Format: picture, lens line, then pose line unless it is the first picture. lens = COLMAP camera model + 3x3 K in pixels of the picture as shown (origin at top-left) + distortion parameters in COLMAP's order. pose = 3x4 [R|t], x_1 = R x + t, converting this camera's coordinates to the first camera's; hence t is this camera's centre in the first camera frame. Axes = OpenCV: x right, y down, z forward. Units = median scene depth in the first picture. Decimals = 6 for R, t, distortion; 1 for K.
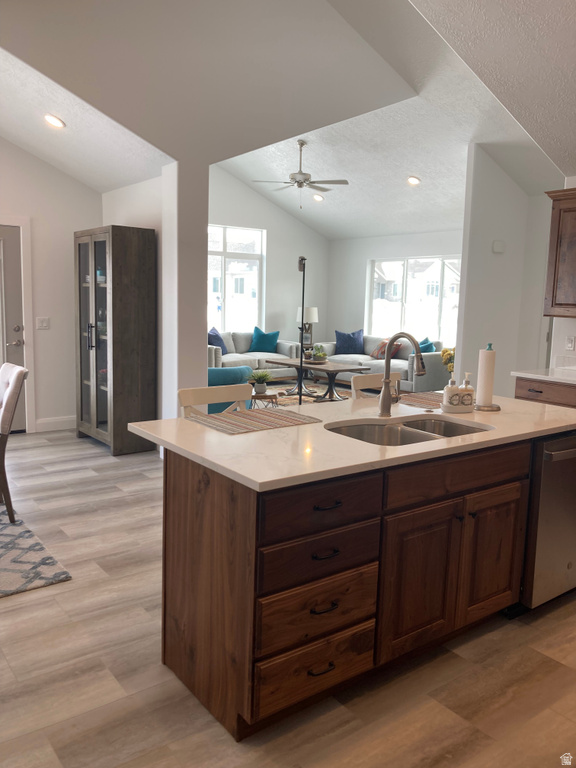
lens RADIAL K [[627.8, 0, 279.6], [0, 627.8, 383.7], [0, 0, 1]] dist [0.035583, -0.032849]
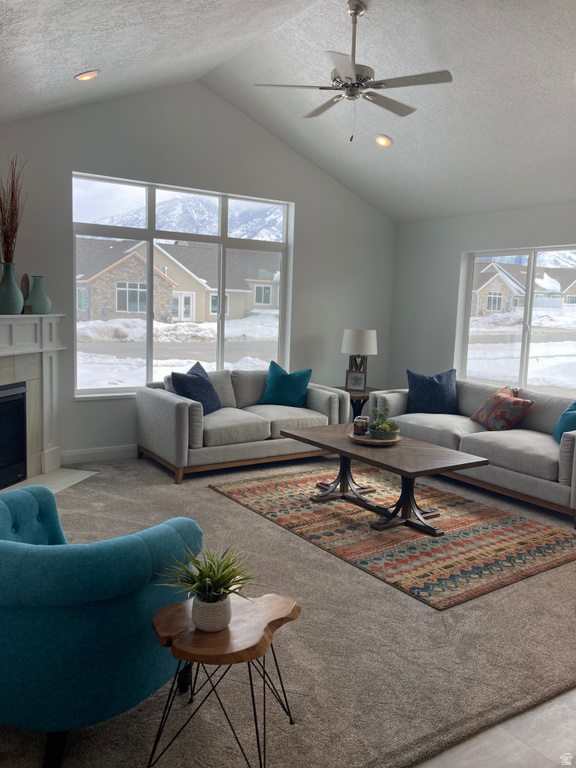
lens RADIAL K [[627.8, 0, 285.2], [0, 627.8, 379.9], [0, 0, 1]] dist [0.035583, -0.032849]
pose [[0.997416, 0.020660, -0.068811, 0.029126], [-0.022203, 0.999517, -0.021748, -0.111817], [0.068328, 0.023220, 0.997393, 0.749914]]
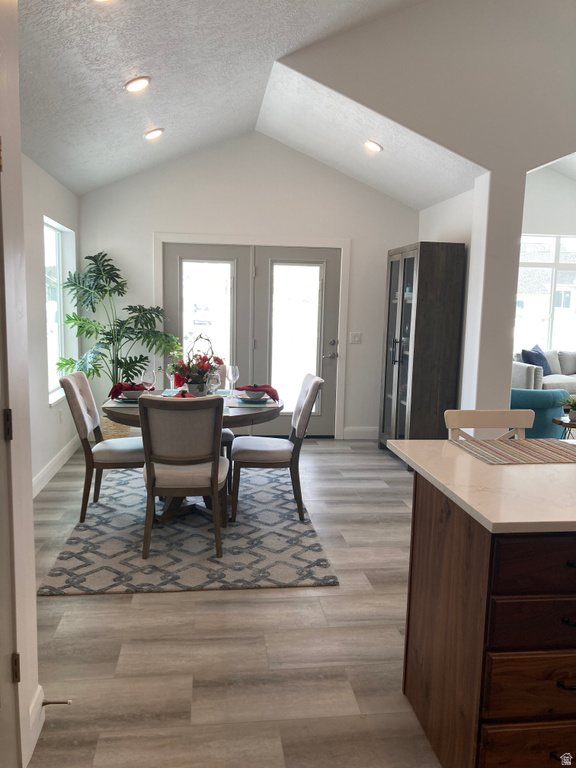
lens RADIAL K [[627.8, 0, 287.9], [0, 627.8, 386.4], [0, 0, 1]] dist [0.035583, -0.032849]
pose [[0.873907, 0.058700, -0.482535, 0.046611], [-0.068207, 0.997669, -0.002163, -0.004474], [0.481283, 0.034803, 0.875874, 0.025167]]
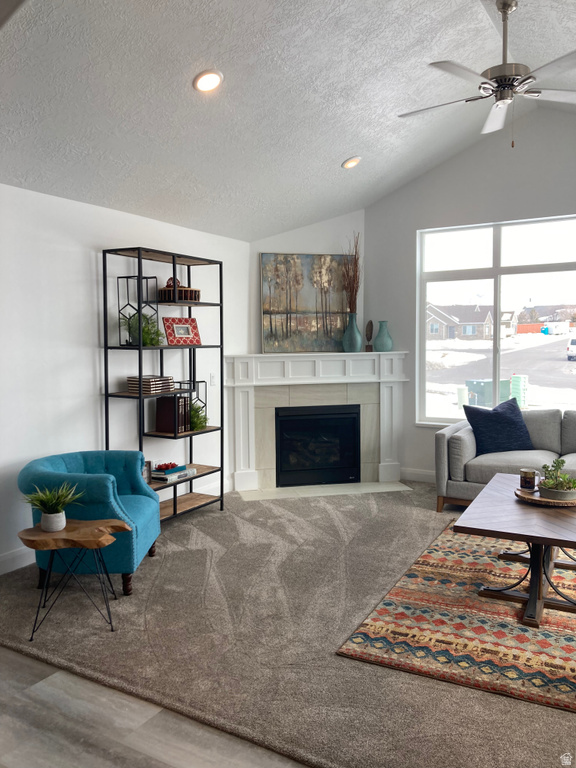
lens RADIAL K [[627.8, 0, 291.3], [0, 627.8, 382.1], [0, 0, 1]] dist [0.035583, -0.032849]
pose [[0.391428, 0.037168, -0.919458, 0.588911], [-0.114455, 0.993392, -0.008569, -0.137543], [0.913063, 0.108590, 0.393096, 1.058982]]
